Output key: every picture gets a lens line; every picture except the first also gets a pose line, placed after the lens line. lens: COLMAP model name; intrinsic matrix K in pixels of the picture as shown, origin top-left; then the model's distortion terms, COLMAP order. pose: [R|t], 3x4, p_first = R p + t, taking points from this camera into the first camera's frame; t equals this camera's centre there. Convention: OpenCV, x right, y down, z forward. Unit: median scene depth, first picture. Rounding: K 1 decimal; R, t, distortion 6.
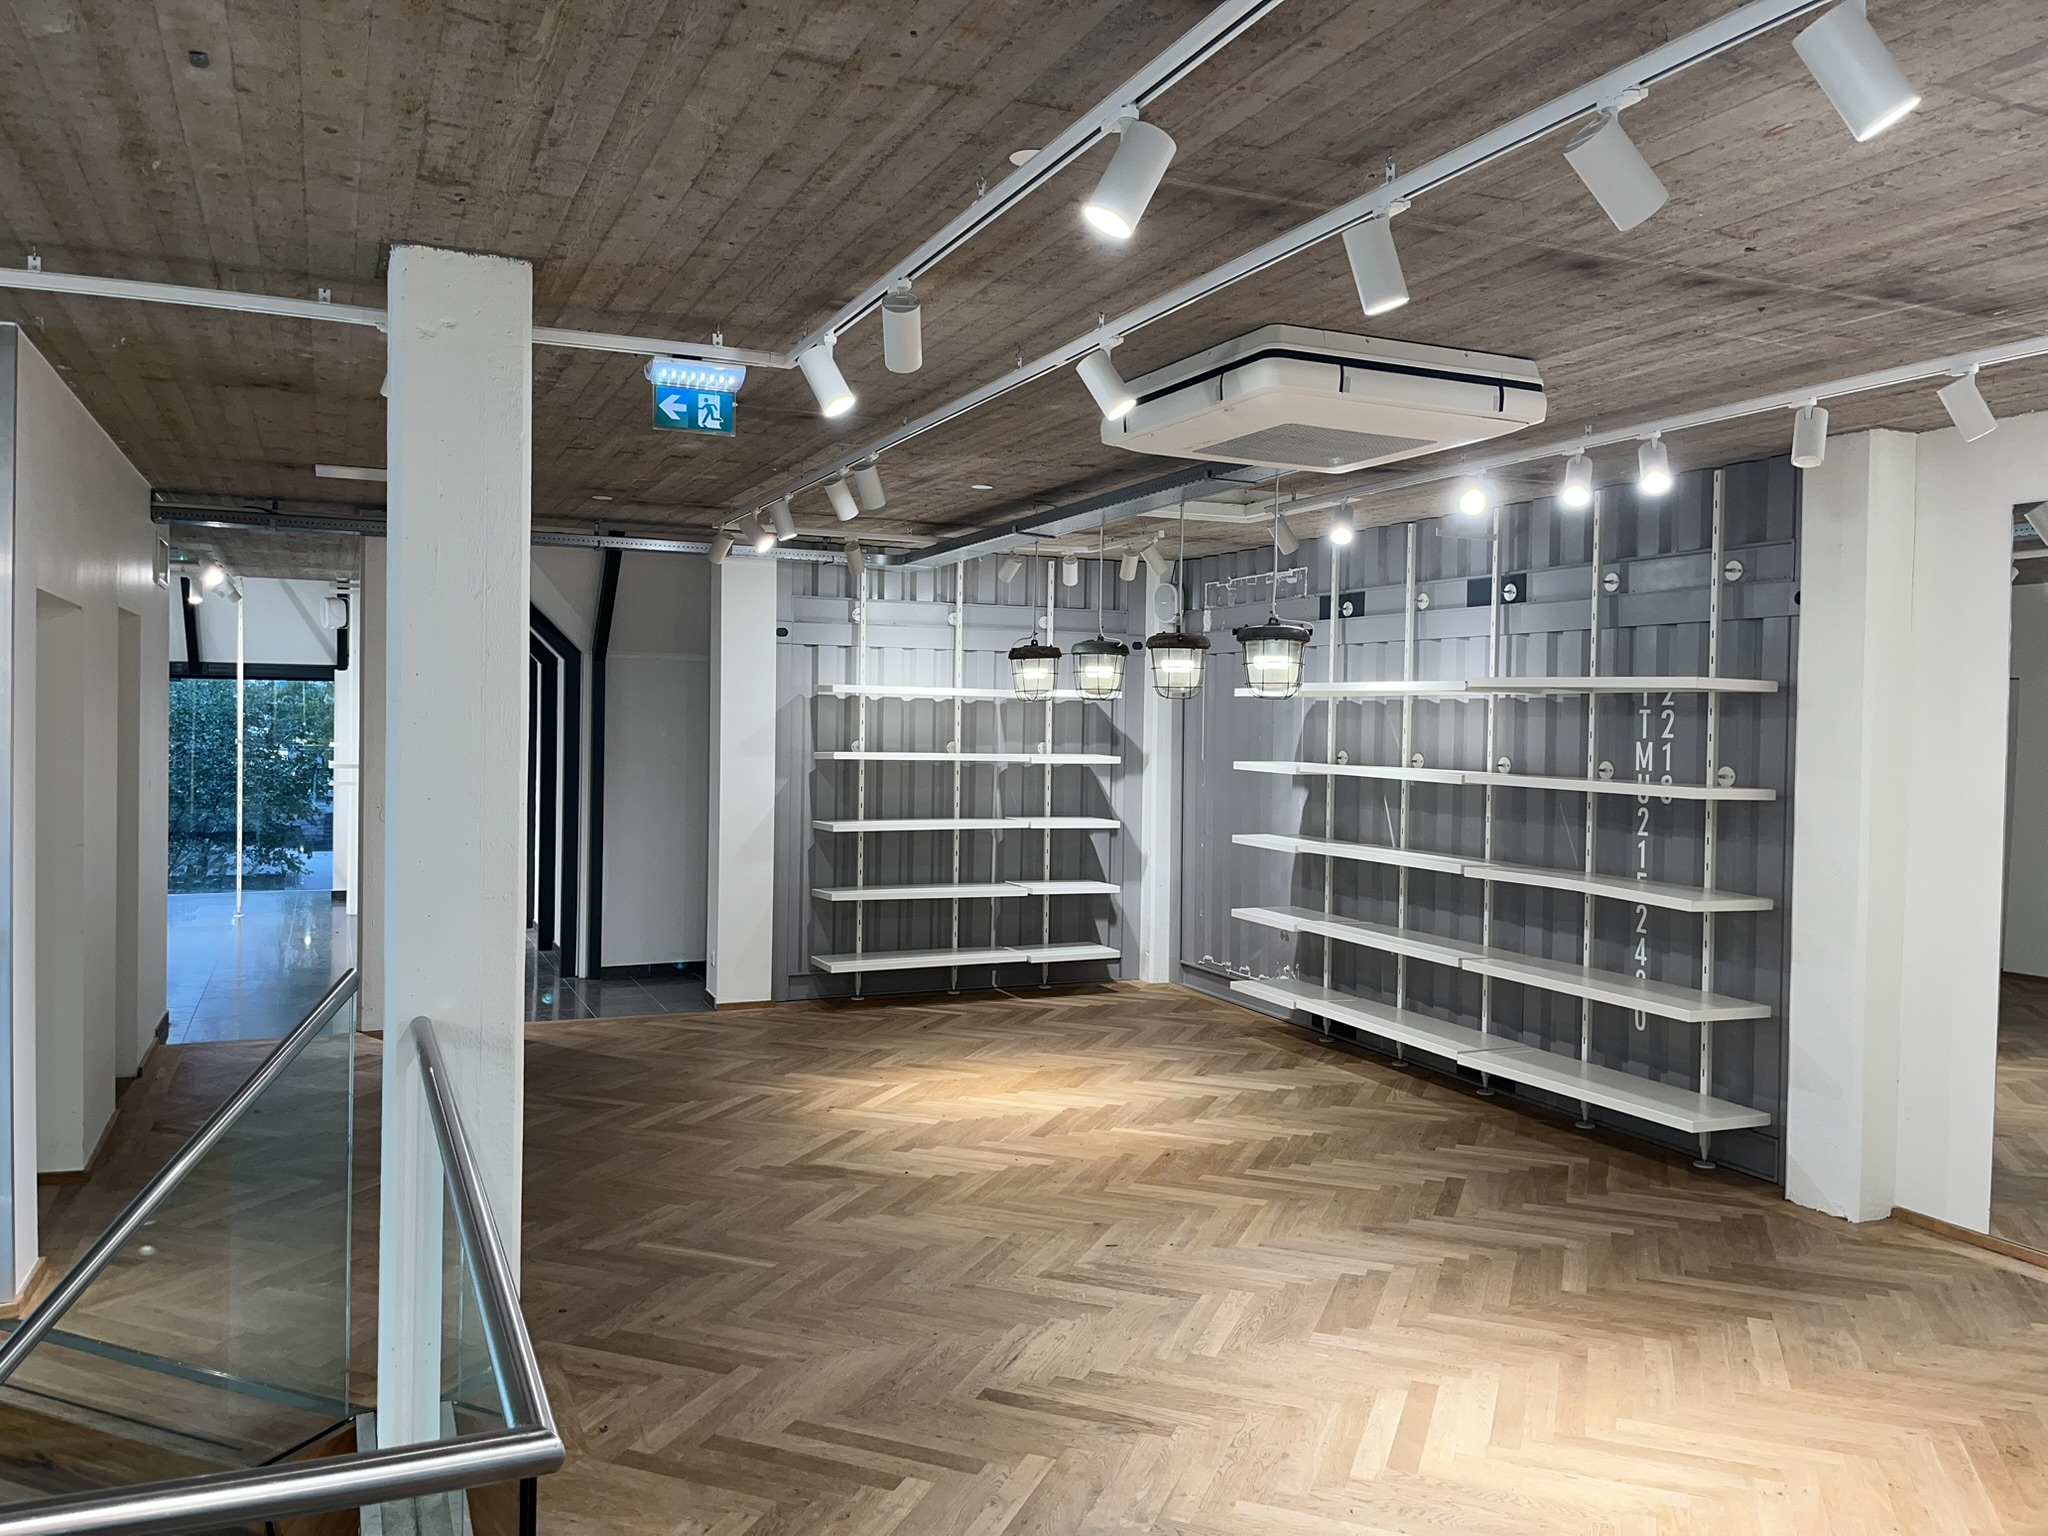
lens RADIAL K [[1558.0, 0, 1016.2], [0, 1558.0, 763.8], [0, 0, 1]] dist [0.051762, -0.066807]
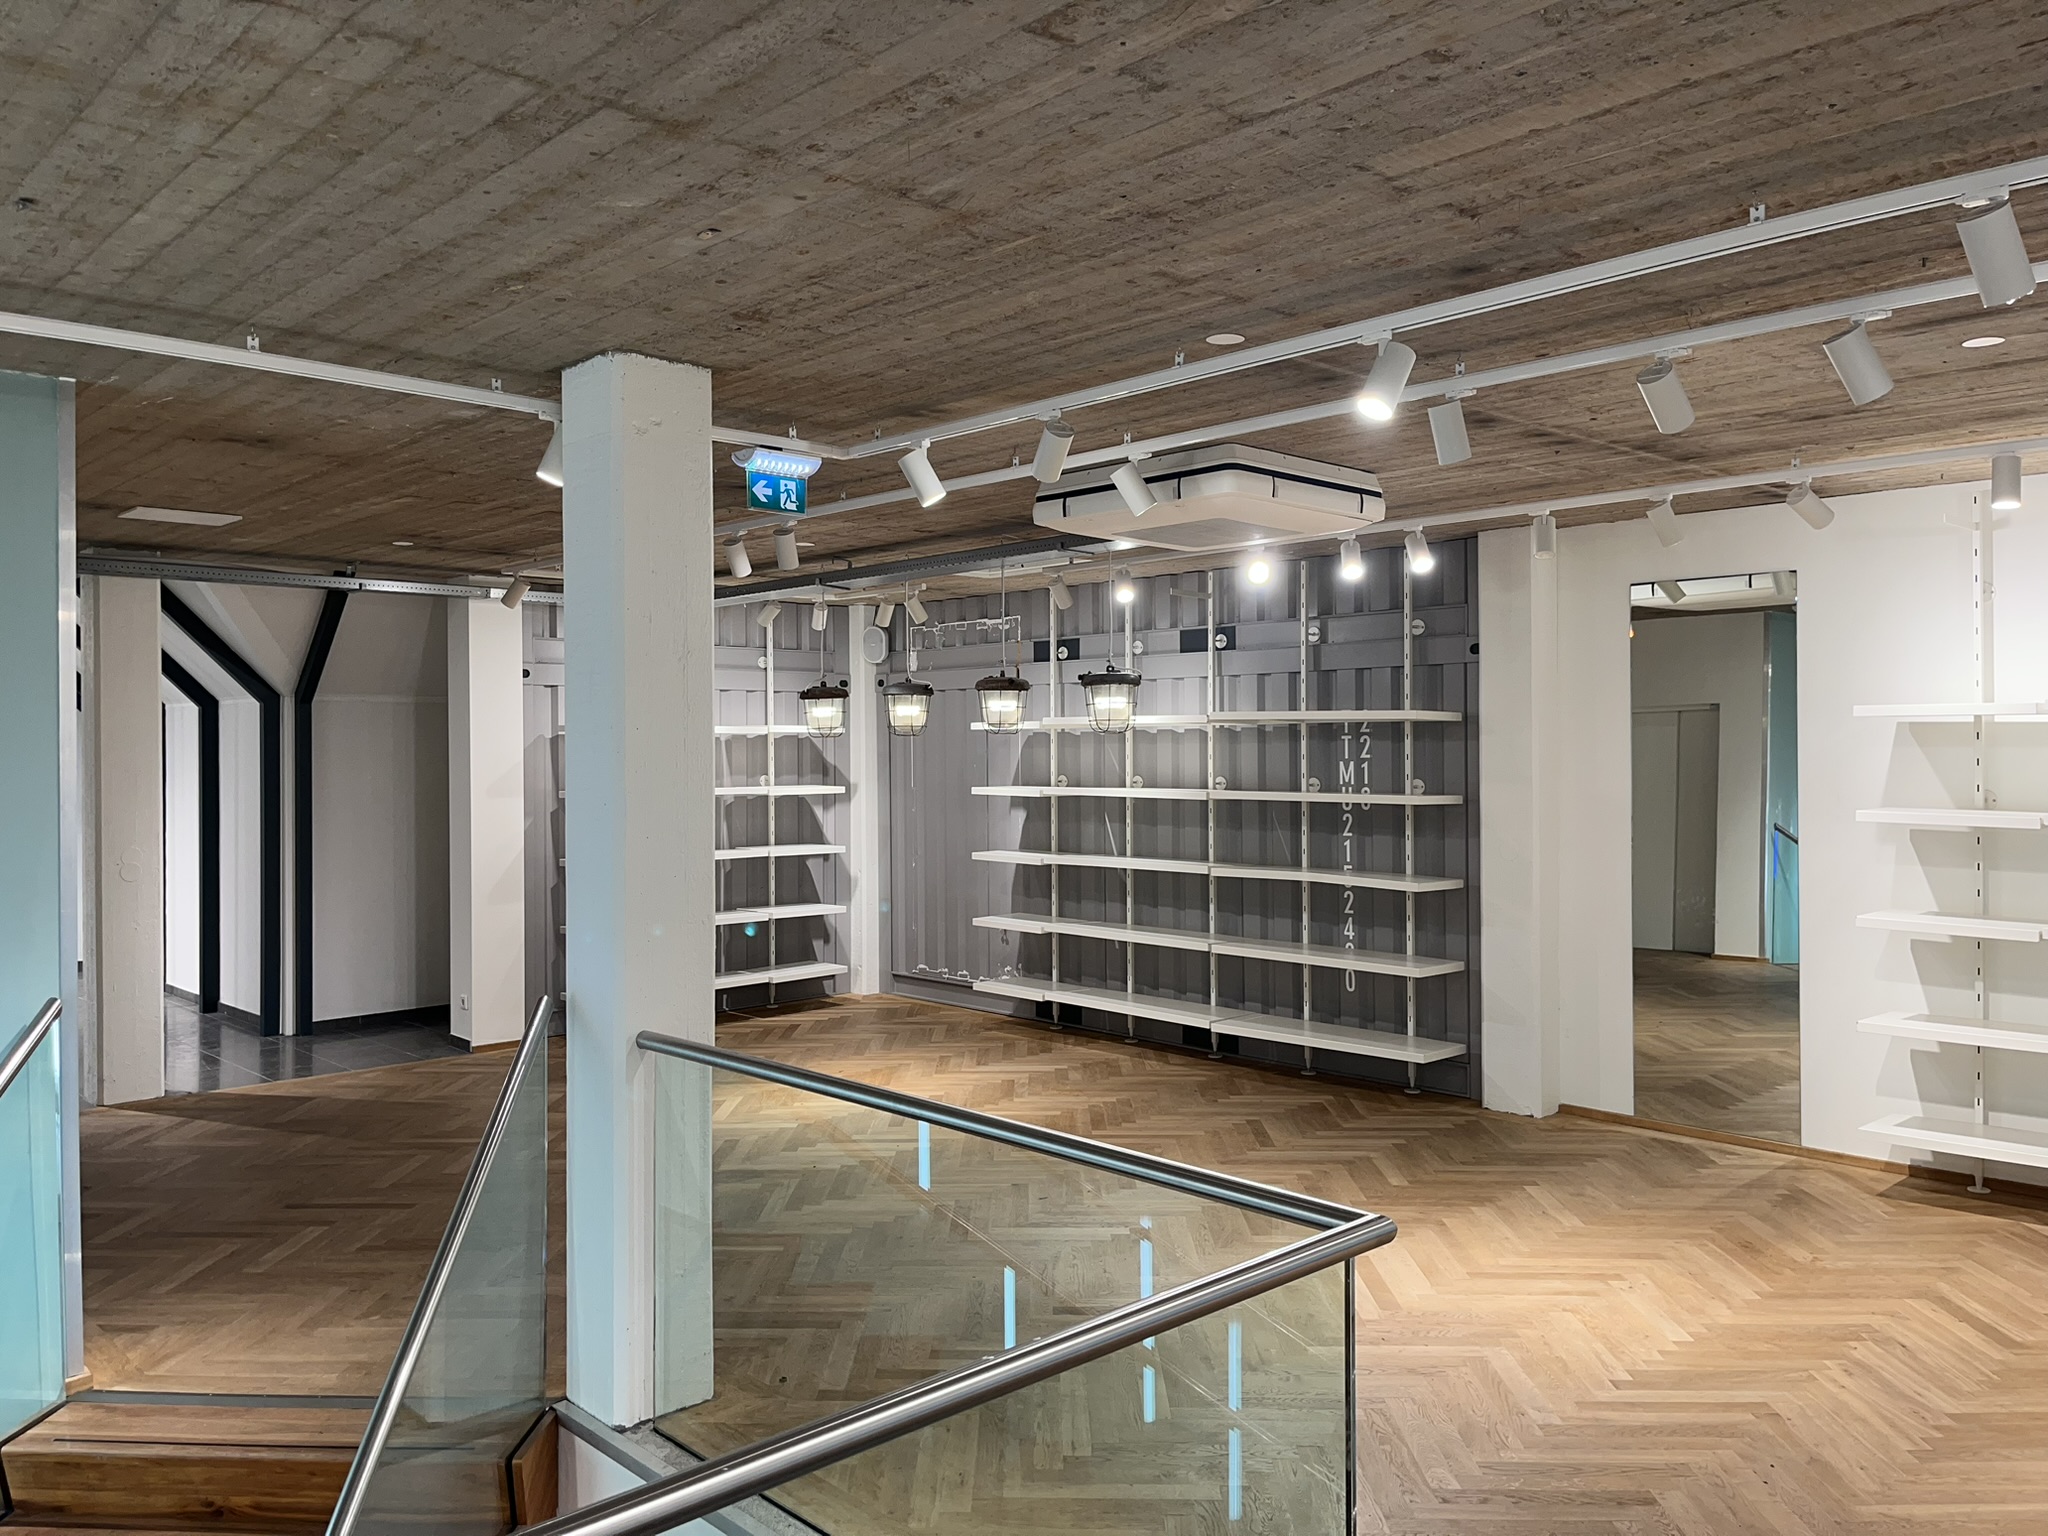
lens RADIAL K [[1558.0, 0, 1006.2], [0, 1558.0, 762.8], [0, 0, 1]] dist [0.051762, -0.066807]
pose [[0.939188, -0.024690, 0.342514, -0.306213], [0.030949, 0.999439, -0.012820, -0.005534], [-0.342005, 0.022641, 0.939425, -0.091005]]
